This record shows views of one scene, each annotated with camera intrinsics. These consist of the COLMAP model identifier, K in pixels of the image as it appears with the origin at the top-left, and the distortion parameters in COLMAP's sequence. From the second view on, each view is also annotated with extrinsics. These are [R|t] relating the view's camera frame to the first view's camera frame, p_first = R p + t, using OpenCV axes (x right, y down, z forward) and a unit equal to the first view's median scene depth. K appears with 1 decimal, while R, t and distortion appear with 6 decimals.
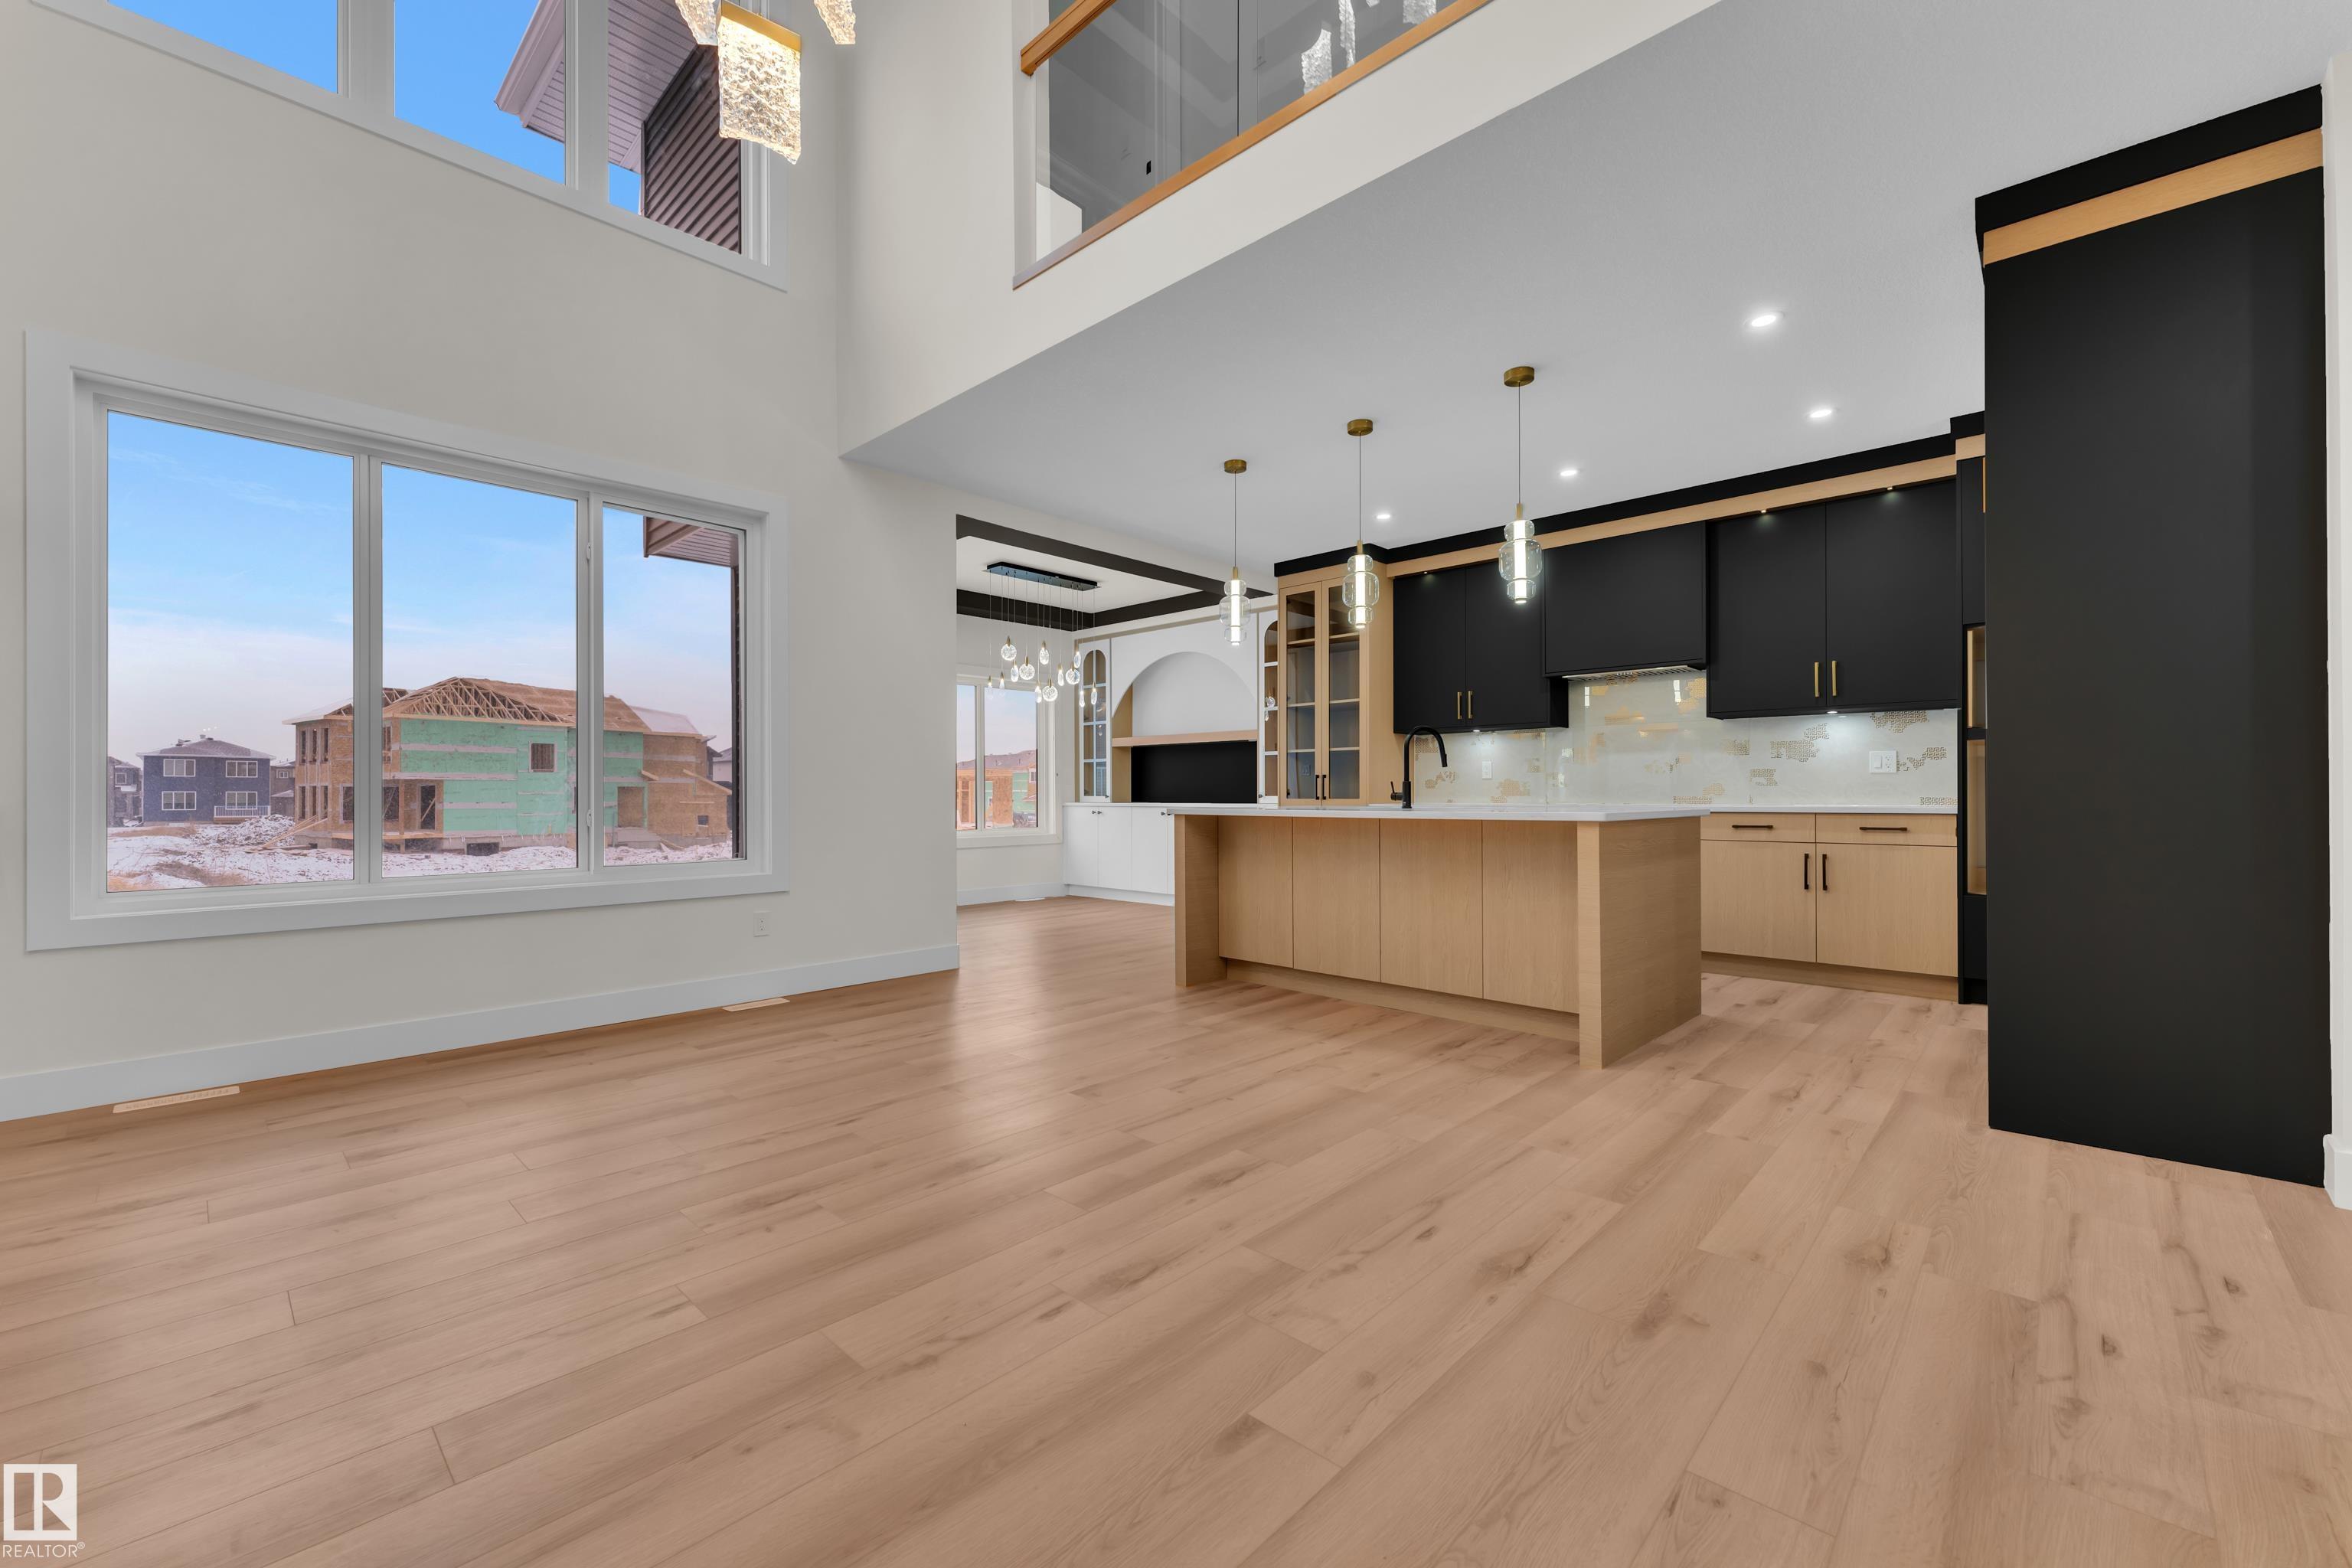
lens RADIAL K [[942.2, 0, 1171.4], [0, 942.2, 789.6], [0, 0, 1]] dist [0.000831, 0.000084]
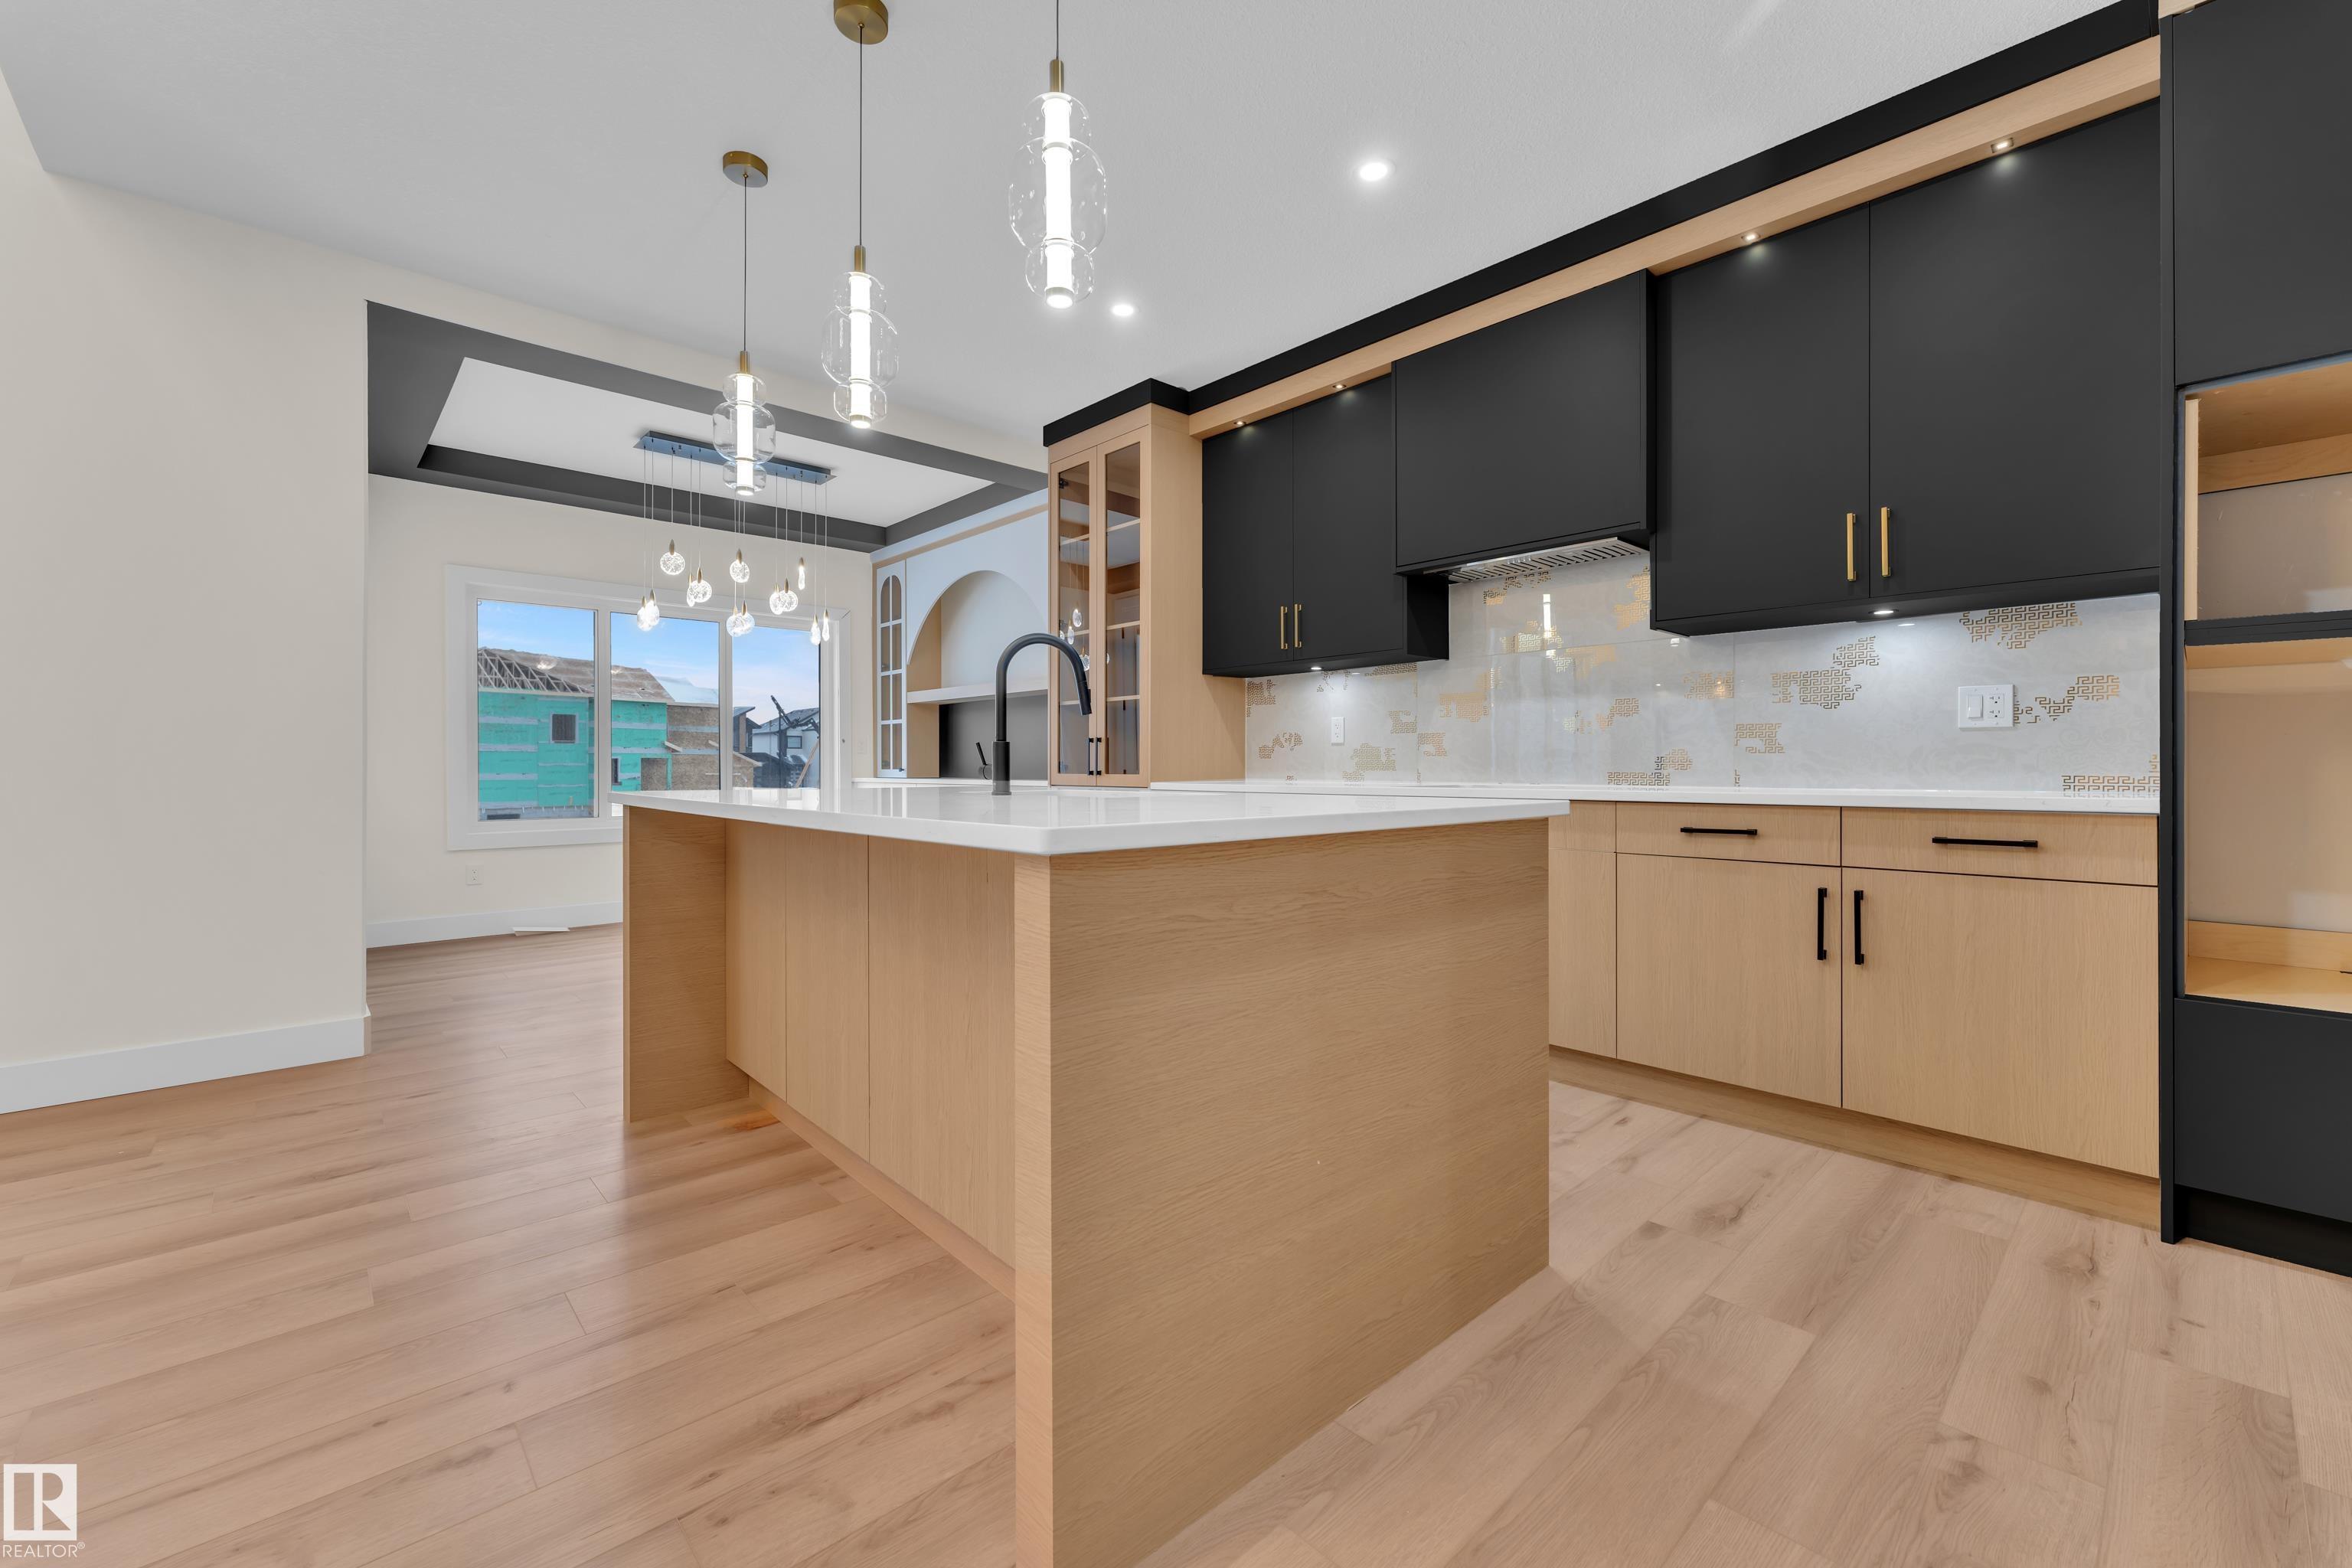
lens RADIAL K [[950.2, 0, 1171.3], [0, 950.2, 765.2], [0, 0, 1]] dist [0.001844, 0.000163]
pose [[0.997976, 0.001759, -0.063569, 0.320951], [-0.001551, 0.999993, 0.003318, 0.001578], [0.063575, -0.003213, 0.997972, 0.422219]]
